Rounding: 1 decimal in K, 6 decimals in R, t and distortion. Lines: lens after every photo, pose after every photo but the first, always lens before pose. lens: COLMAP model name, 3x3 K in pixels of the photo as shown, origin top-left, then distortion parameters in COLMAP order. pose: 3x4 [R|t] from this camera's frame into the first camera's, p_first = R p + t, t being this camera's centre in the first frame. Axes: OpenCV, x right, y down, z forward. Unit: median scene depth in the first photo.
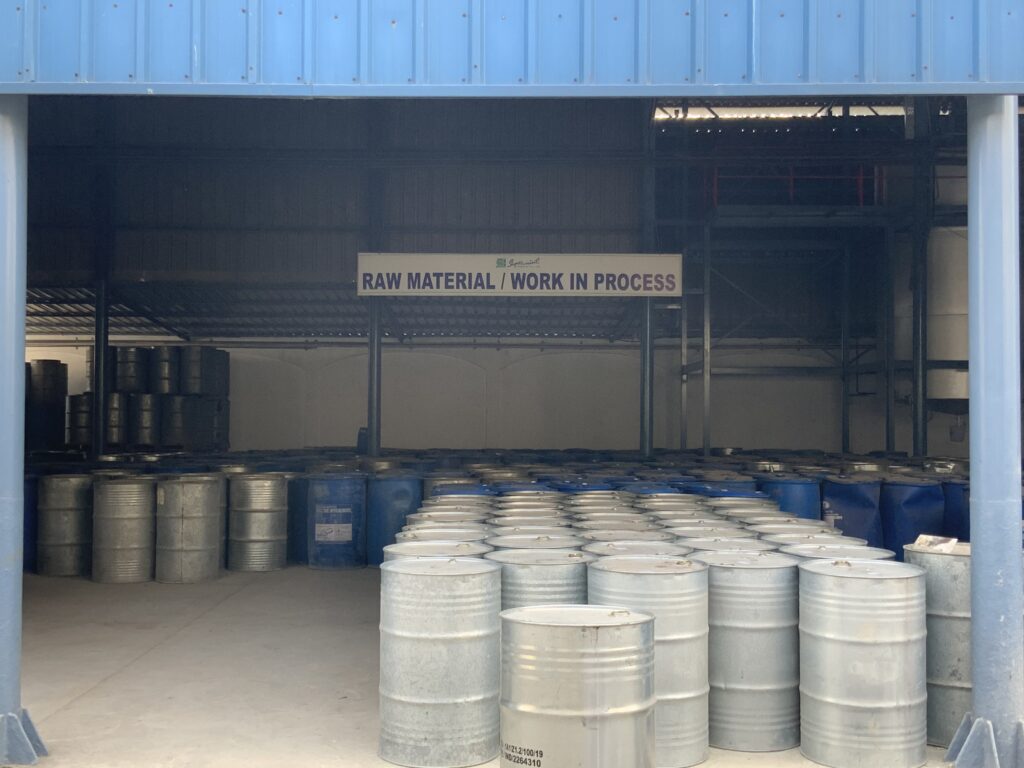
lens RADIAL K [[1319.2, 0, 513.7], [0, 1319.2, 384.8], [0, 0, 1]] dist [0.177199, 0.000000]
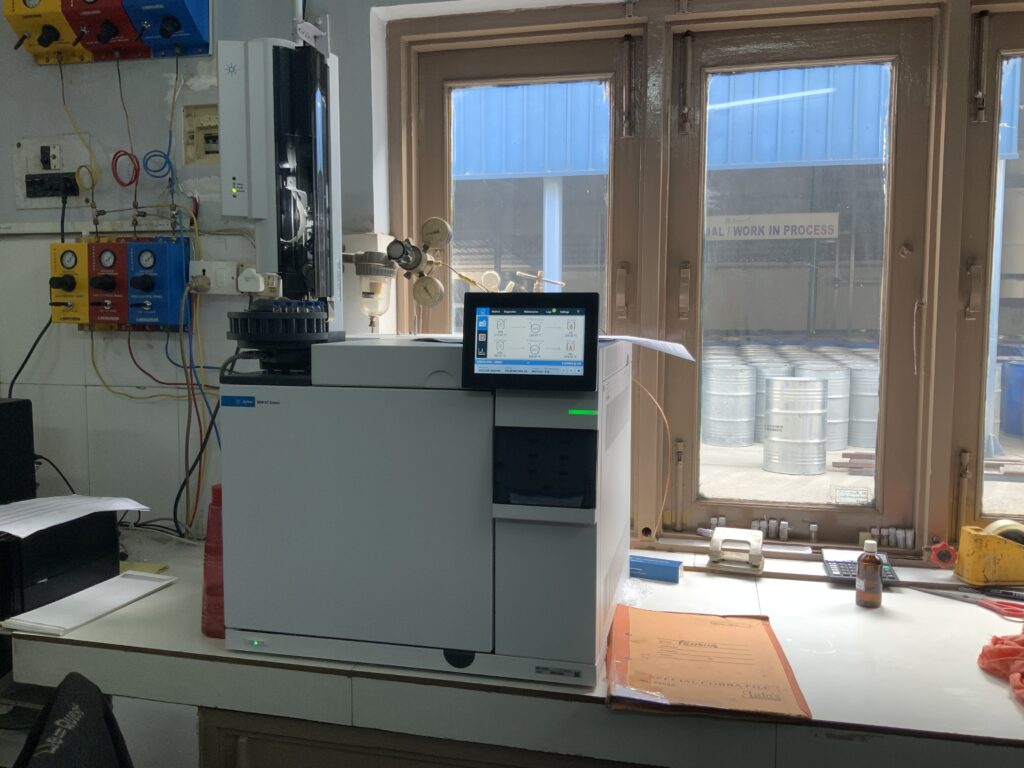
lens RADIAL K [[853.7, 0, 506.7], [0, 853.7, 380.5], [0, 0, 1]] dist [0.043326, -0.017572]
pose [[0.972878, 0.018132, -0.230606, -0.028928], [0.005625, 0.994774, 0.101949, 0.000703], [0.231250, -0.100481, 0.967692, -0.187542]]
